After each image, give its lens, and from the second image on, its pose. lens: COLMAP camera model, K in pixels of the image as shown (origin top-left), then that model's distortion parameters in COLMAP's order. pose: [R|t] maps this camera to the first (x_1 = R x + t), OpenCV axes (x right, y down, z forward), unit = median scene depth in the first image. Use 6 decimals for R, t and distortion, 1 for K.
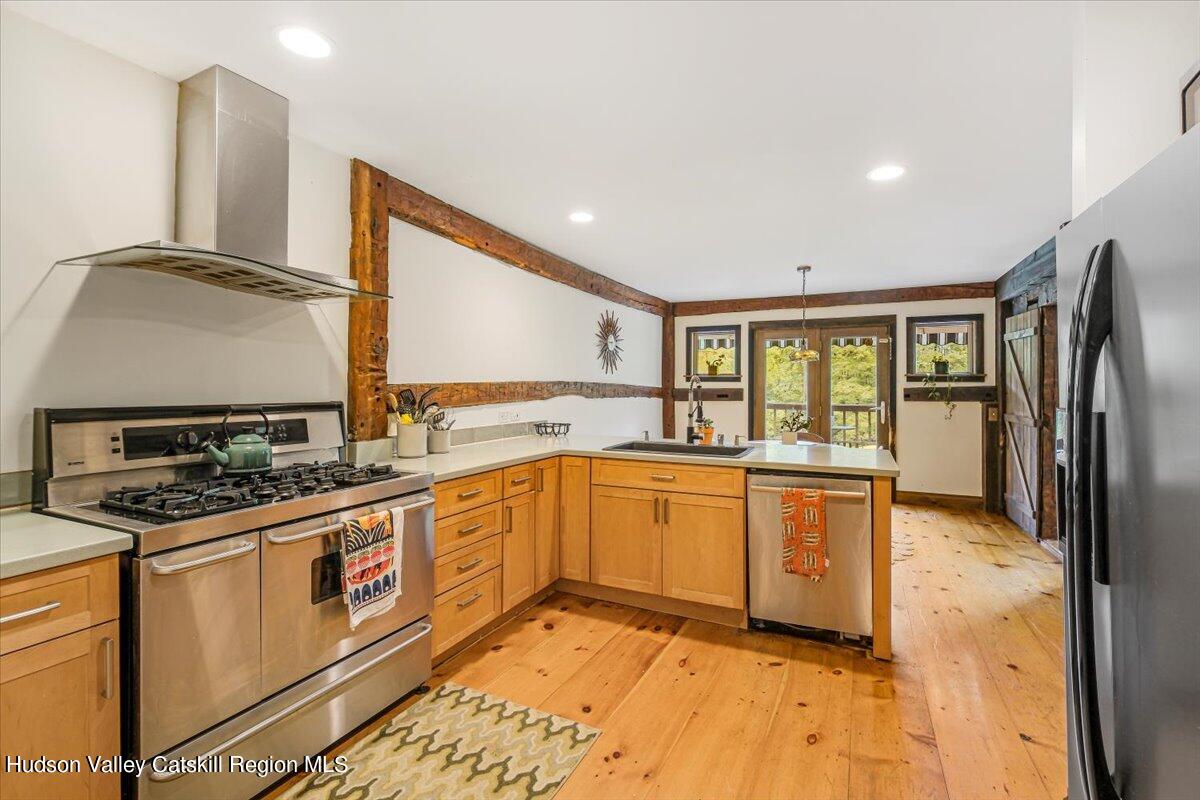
lens RADIAL K [[529.1, 0, 602.3], [0, 529.1, 387.4], [0, 0, 1]] dist [0.000356, -0.000182]
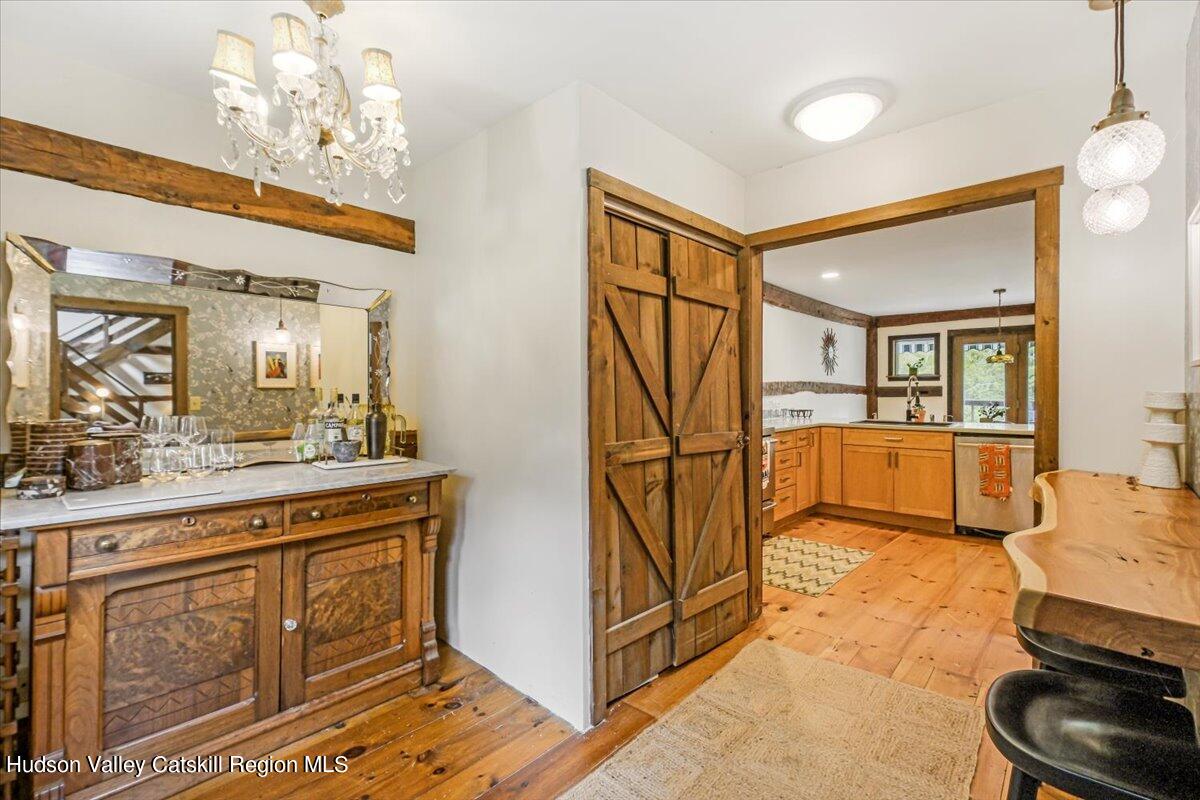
lens RADIAL K [[529.1, 0, 605.9], [0, 529.1, 397.0], [0, 0, 1]] dist [0.000356, -0.000182]
pose [[0.958401, -0.005535, -0.285372, -0.140543], [0.008858, 0.999907, 0.010356, 0.008848], [0.285288, -0.012453, 0.958361, -0.420848]]
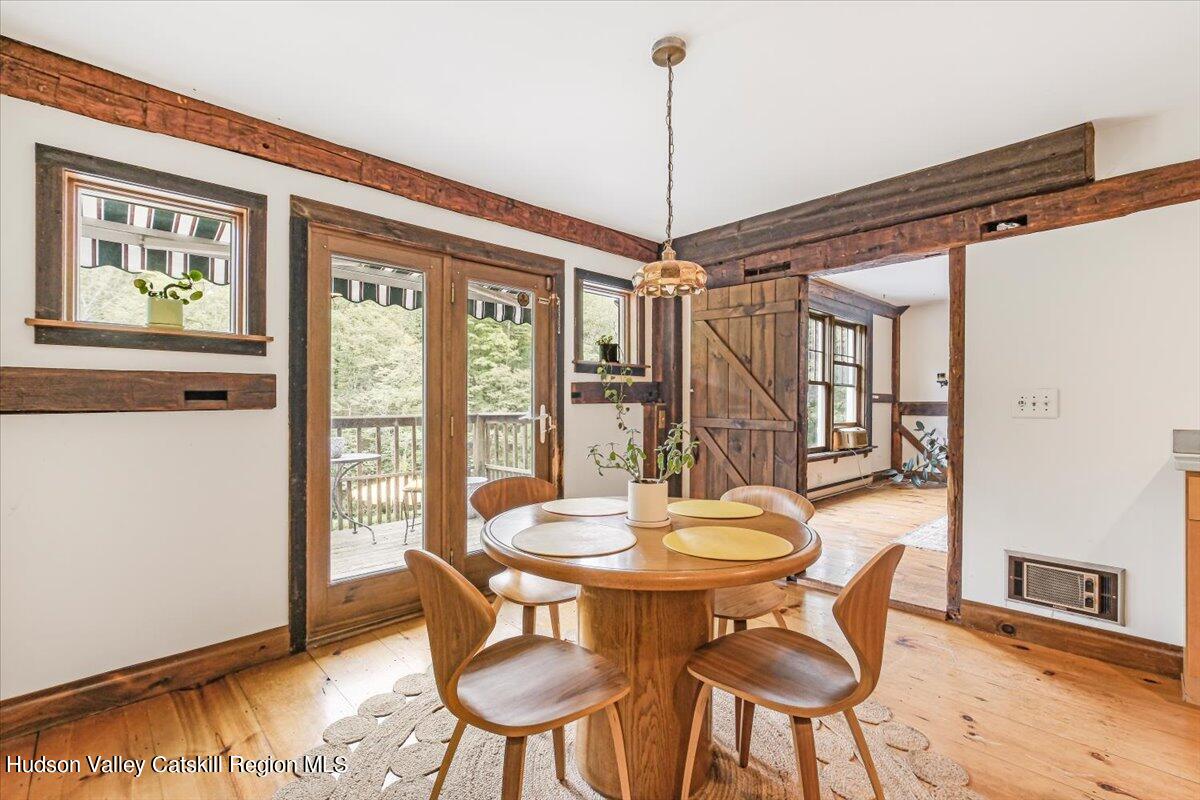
lens RADIAL K [[529.1, 0, 604.9], [0, 529.1, 405.4], [0, 0, 1]] dist [0.000356, -0.000182]
pose [[0.351834, -0.004334, 0.936052, 0.007481], [0.004334, 0.999986, 0.003001, 0.027014], [-0.936052, 0.003001, 0.351848, 0.769362]]
